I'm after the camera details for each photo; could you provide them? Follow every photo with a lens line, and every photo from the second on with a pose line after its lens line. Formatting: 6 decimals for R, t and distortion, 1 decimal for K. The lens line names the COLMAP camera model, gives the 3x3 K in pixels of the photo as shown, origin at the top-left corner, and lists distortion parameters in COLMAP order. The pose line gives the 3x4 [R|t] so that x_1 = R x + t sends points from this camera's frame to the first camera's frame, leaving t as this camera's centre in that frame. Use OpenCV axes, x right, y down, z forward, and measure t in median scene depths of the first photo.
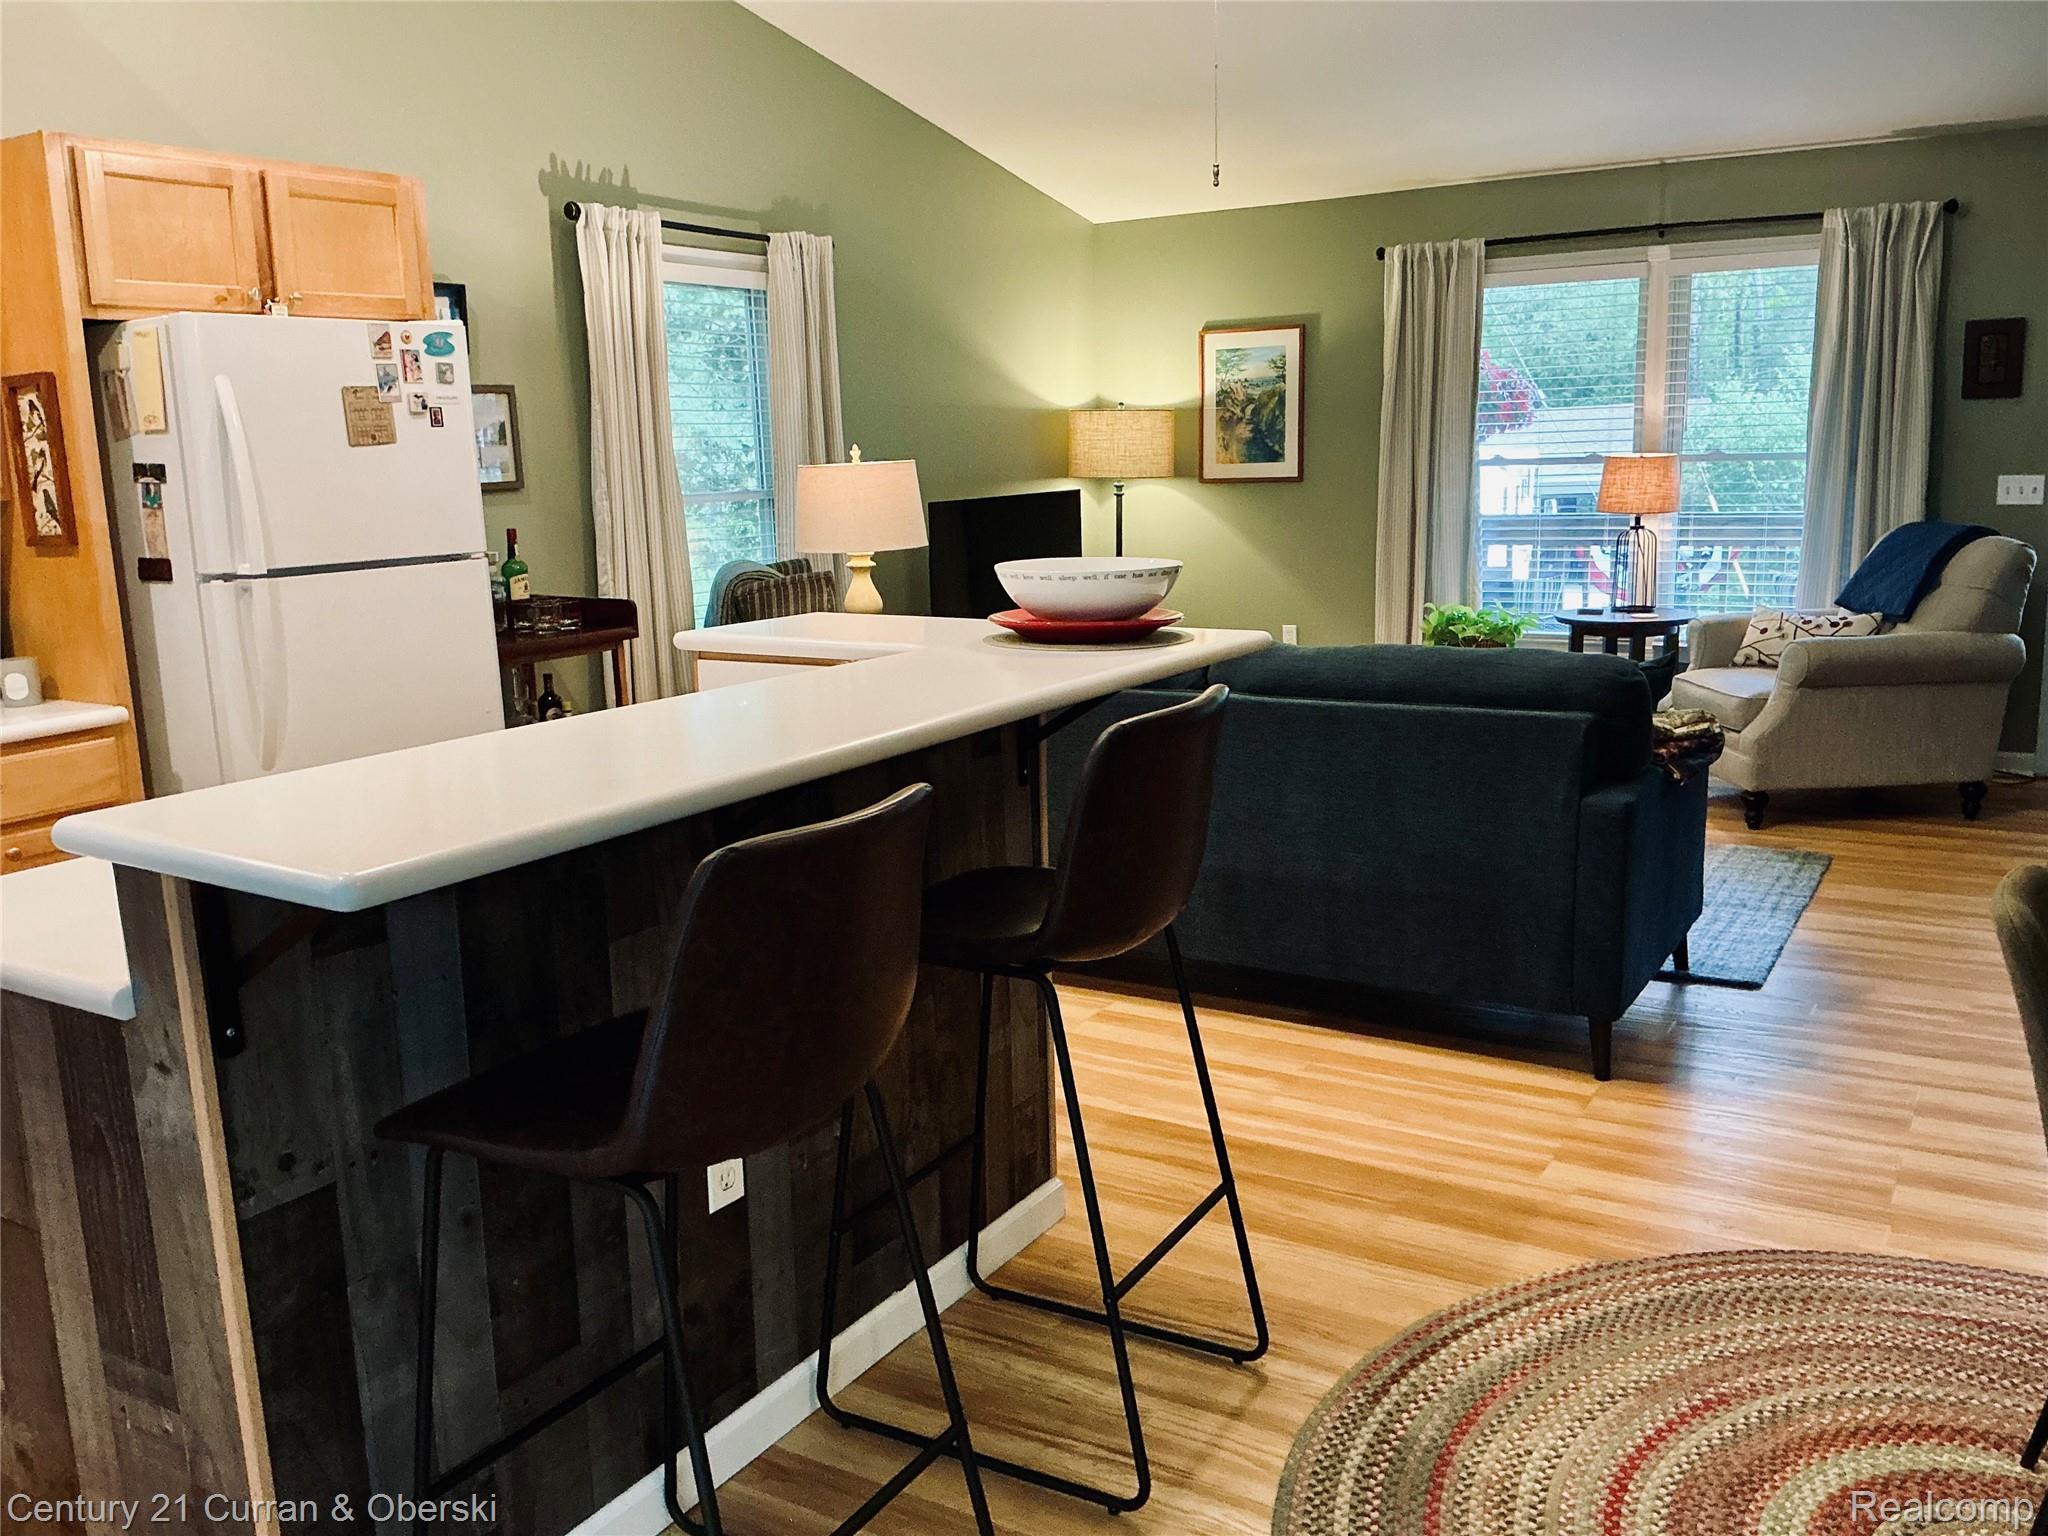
lens RADIAL K [[1702.0, 0, 1012.9], [0, 1702.0, 773.8], [0, 0, 1]] dist [0.104641, -0.215975]
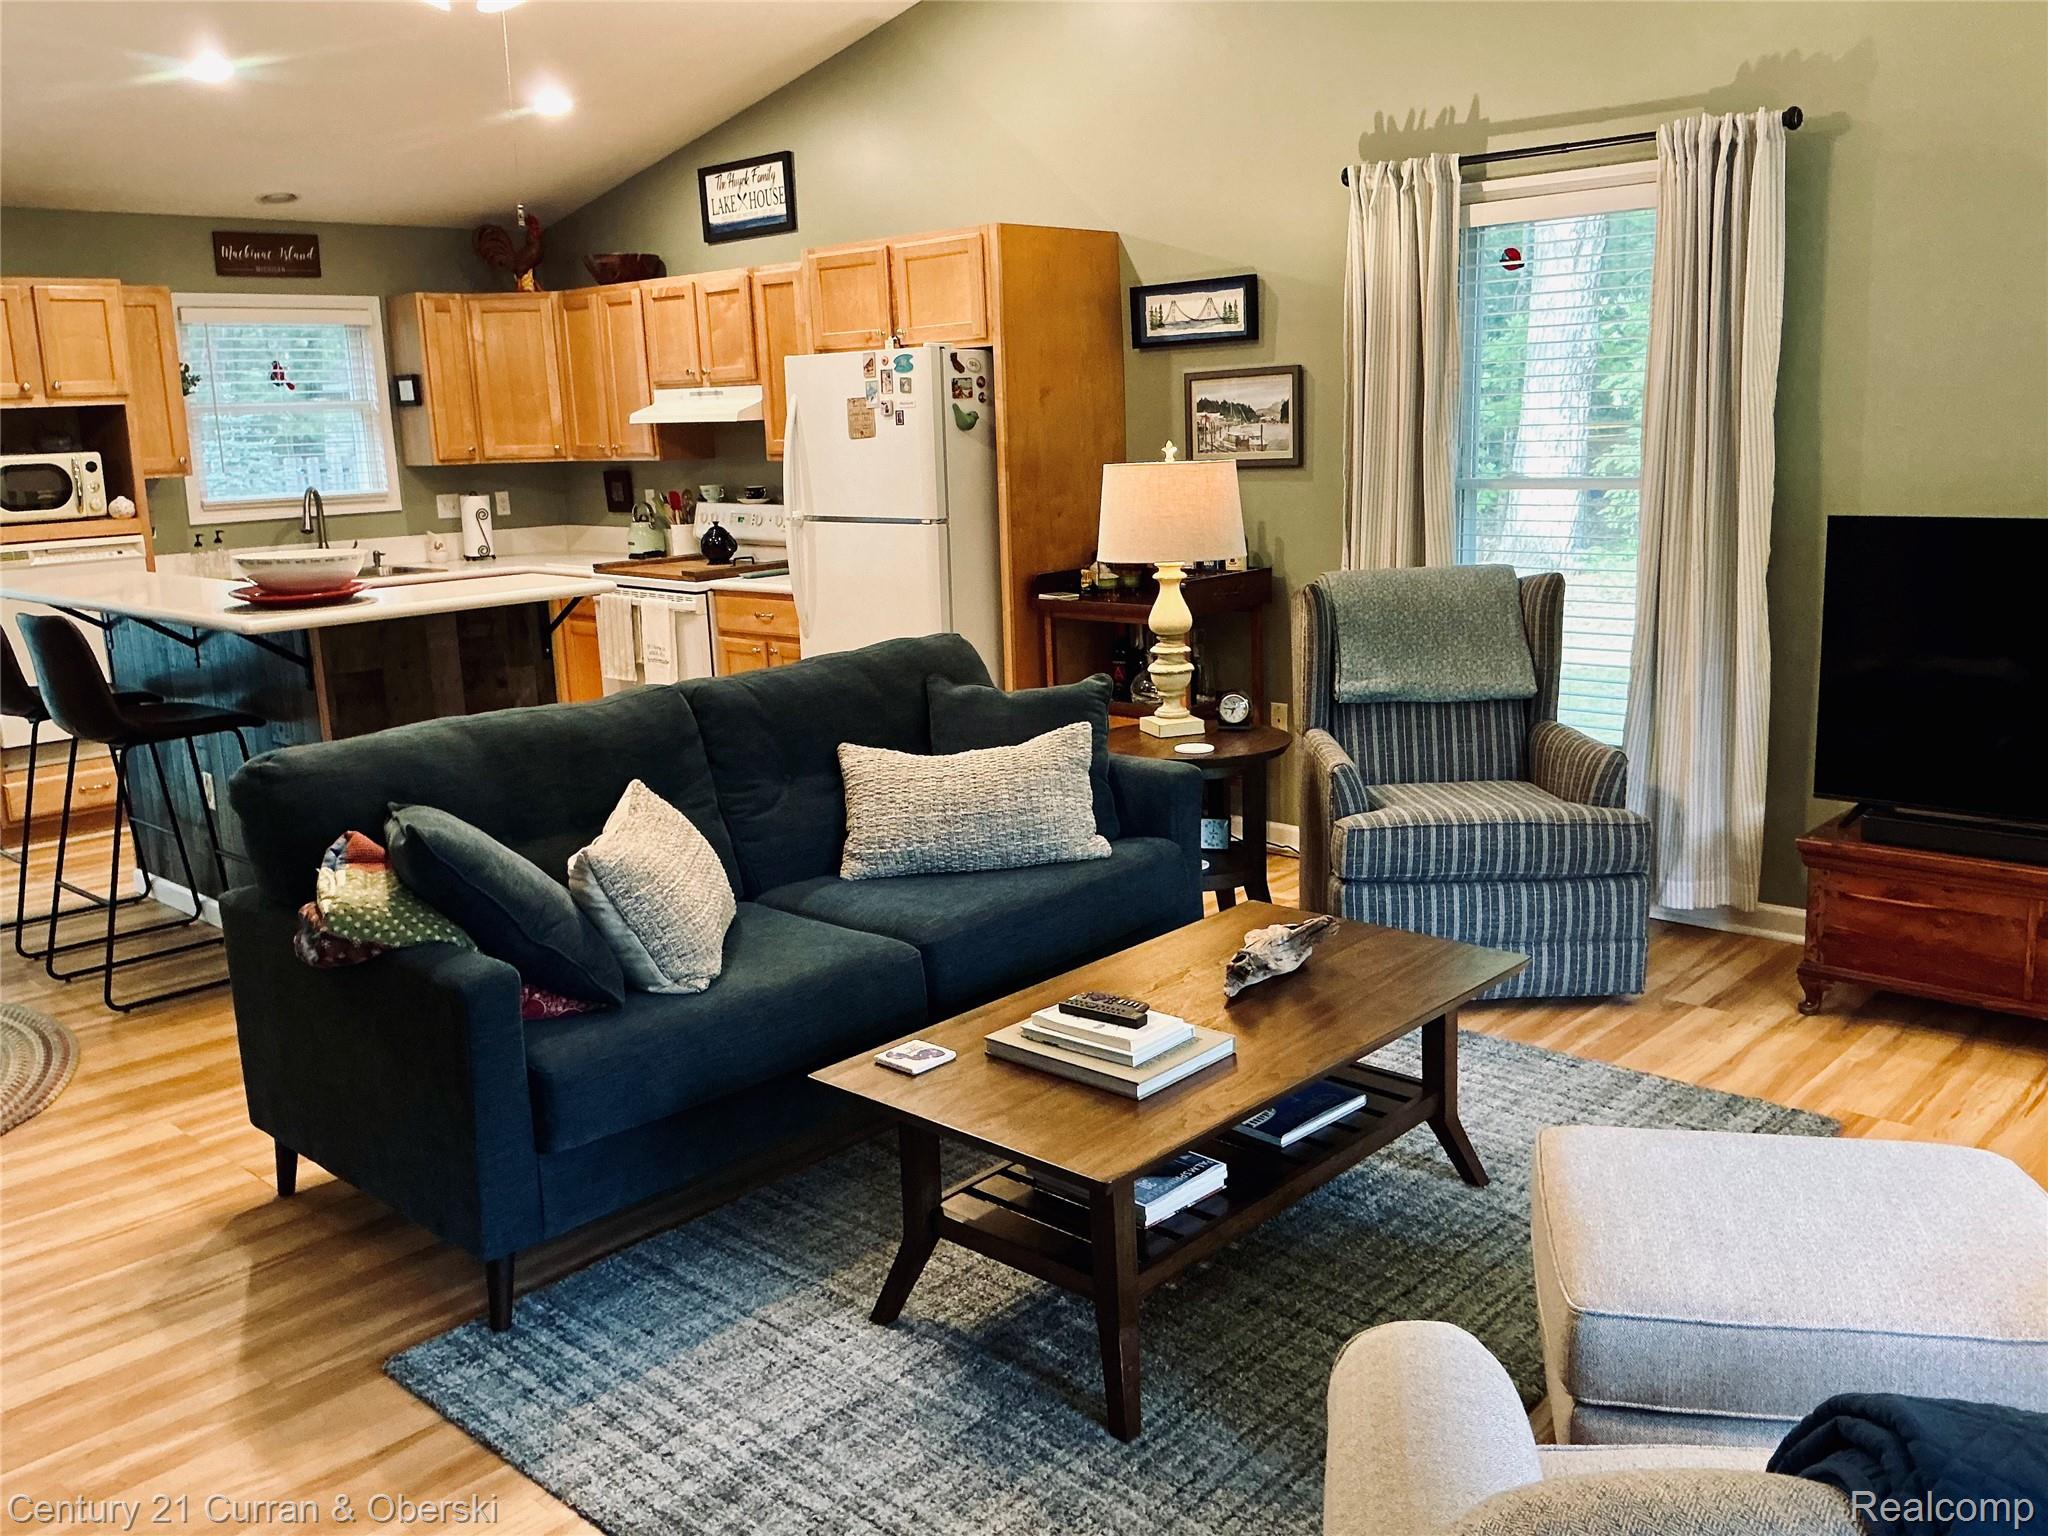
lens RADIAL K [[1702.0, 0, 1023.3], [0, 1702.0, 777.5], [0, 0, 1]] dist [0.104641, -0.215975]
pose [[-0.201771, 0.241095, -0.949295, 0.748730], [-0.146936, 0.950809, 0.272711, -0.239245], [0.968348, 0.194511, -0.156420, 1.018654]]
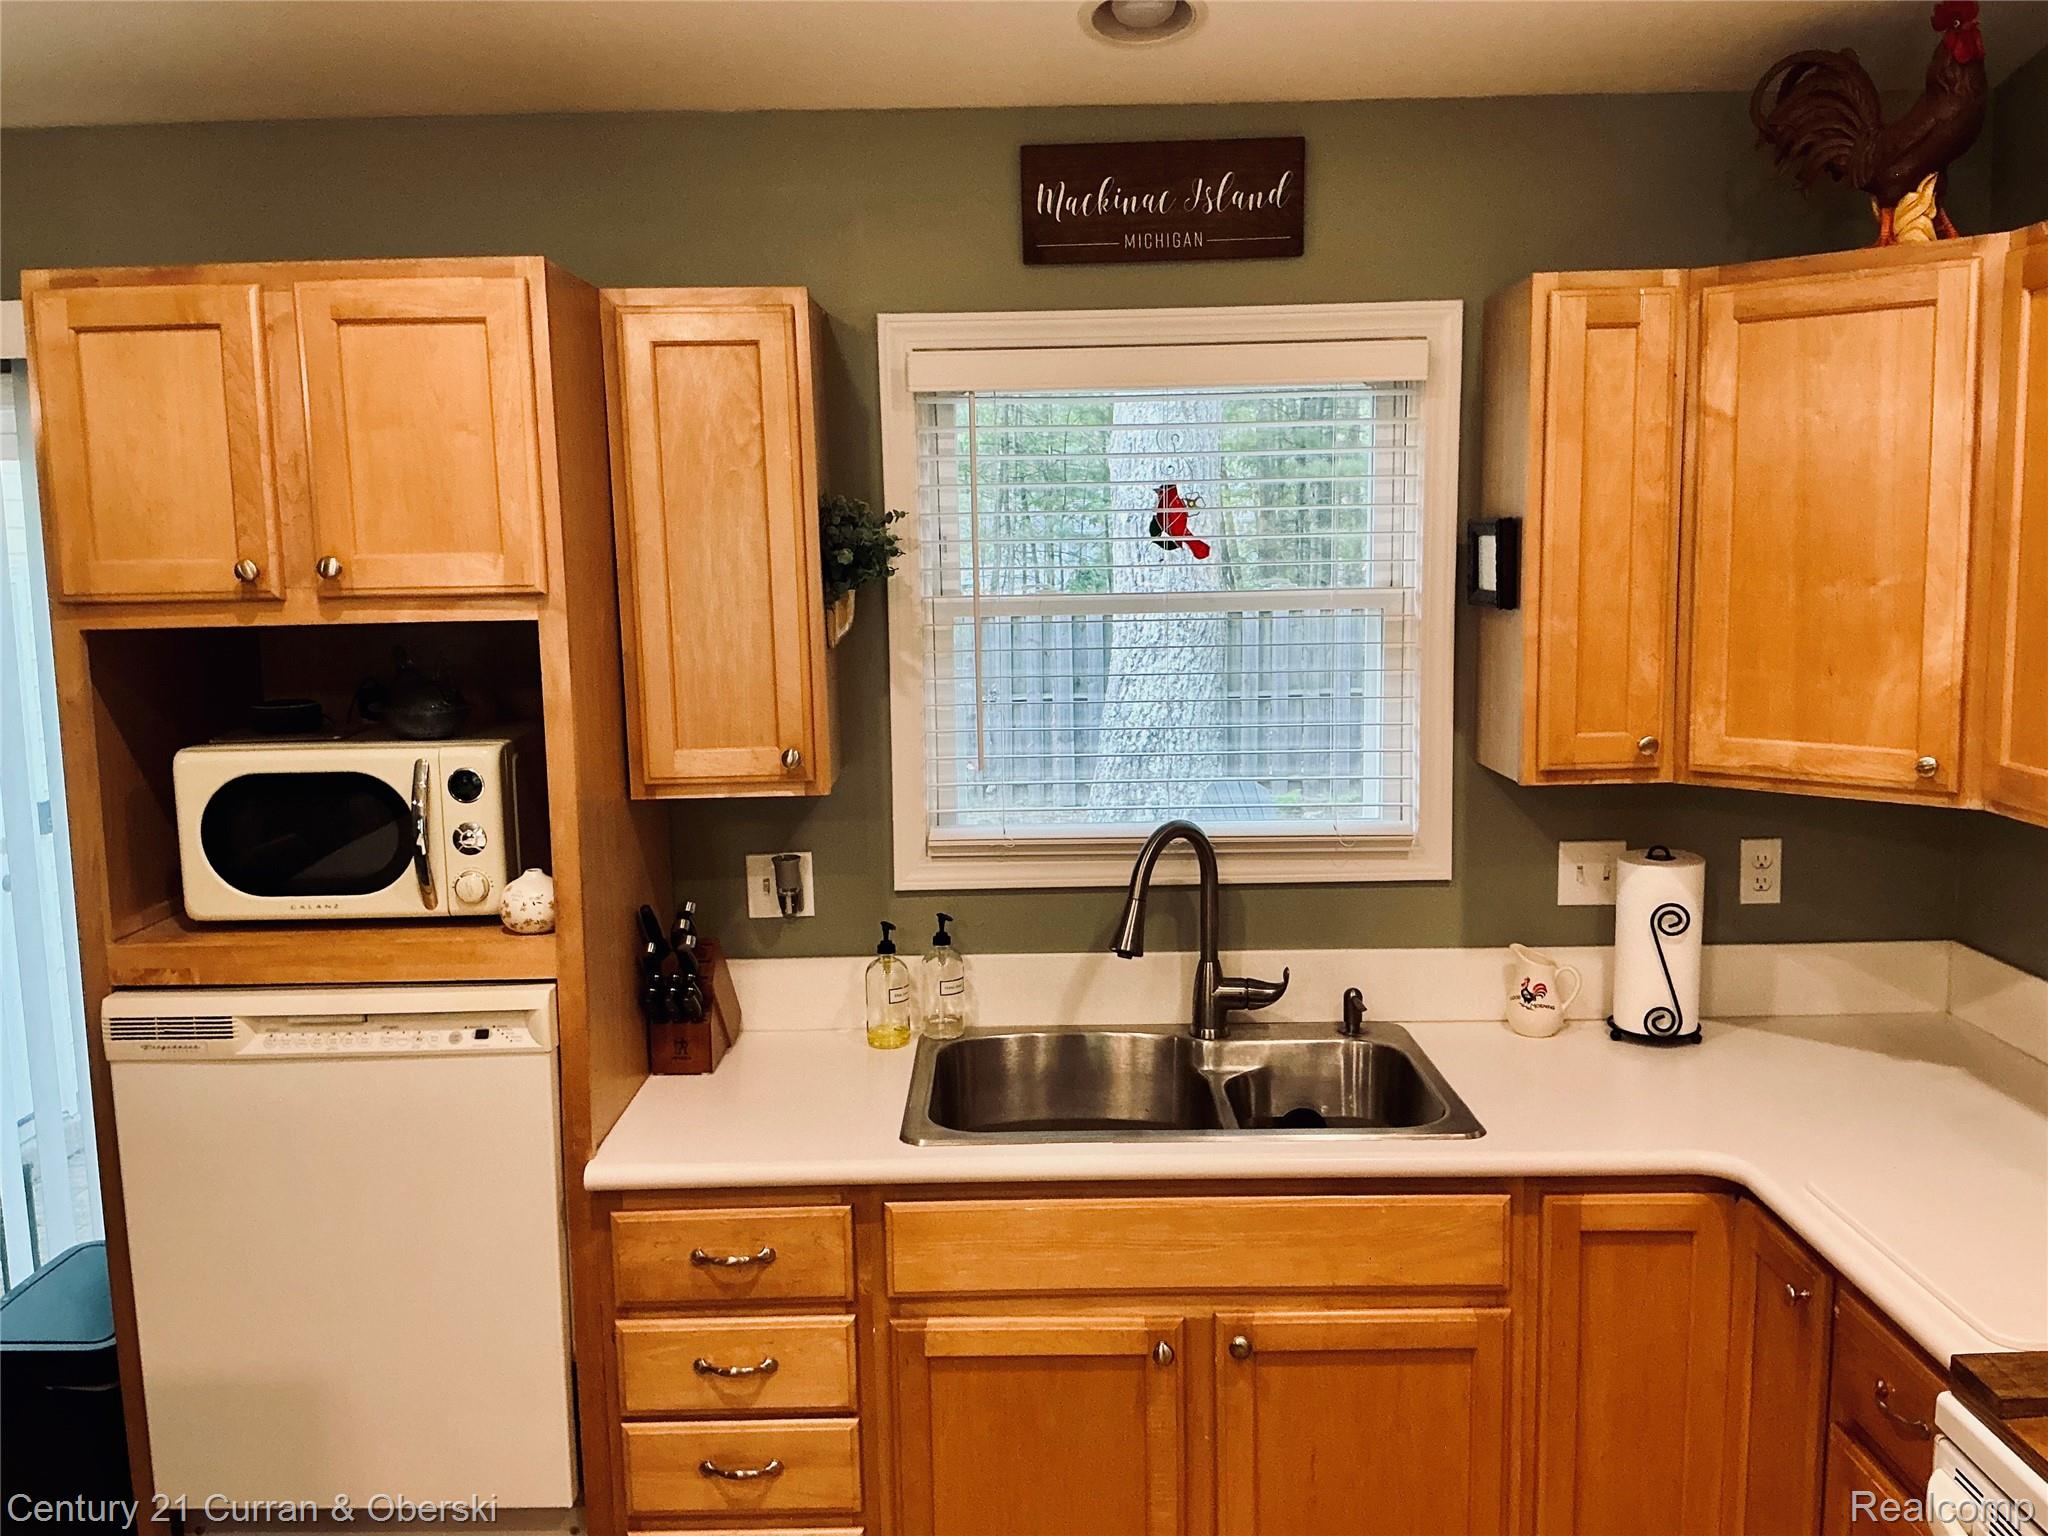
lens RADIAL K [[1702.0, 0, 1019.4], [0, 1702.0, 774.3], [0, 0, 1]] dist [0.104641, -0.215975]
pose [[-0.849233, 0.117989, -0.514666, -0.193373], [-0.055243, 0.949510, 0.308833, -0.167820], [0.525120, 0.290703, -0.799838, 0.584894]]
